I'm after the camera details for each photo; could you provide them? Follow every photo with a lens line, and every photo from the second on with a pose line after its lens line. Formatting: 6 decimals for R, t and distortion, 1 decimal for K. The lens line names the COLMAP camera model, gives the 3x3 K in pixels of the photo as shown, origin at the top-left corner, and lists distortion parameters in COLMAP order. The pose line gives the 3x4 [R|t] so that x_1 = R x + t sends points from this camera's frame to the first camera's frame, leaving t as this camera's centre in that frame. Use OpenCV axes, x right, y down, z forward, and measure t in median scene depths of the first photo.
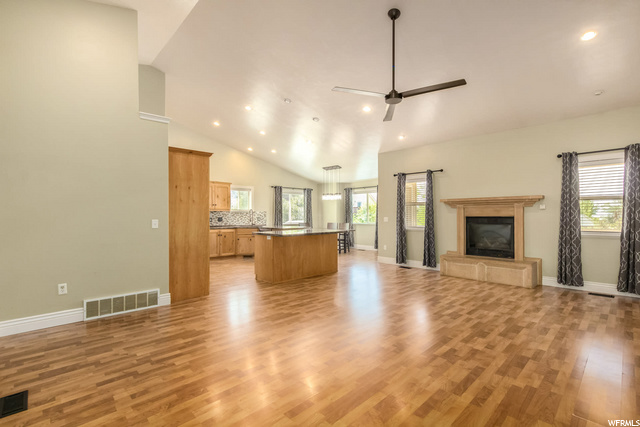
lens RADIAL K [[293.9, 0, 323.6], [0, 293.9, 214.9], [0, 0, 1]] dist [0.001386, 0.000592]
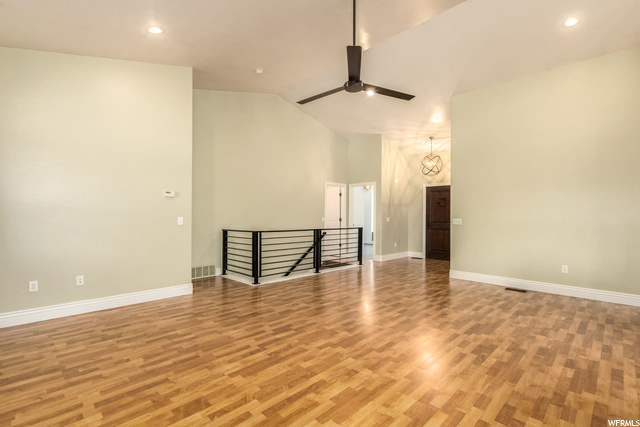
lens RADIAL K [[293.9, 0, 320.1], [0, 293.9, 215.6], [0, 0, 1]] dist [0.001386, 0.000592]
pose [[-0.999996, -0.002401, -0.001200, 0.327903], [-0.002395, 0.999983, -0.005277, 0.008142], [0.001213, -0.005274, -0.999985, 1.829045]]
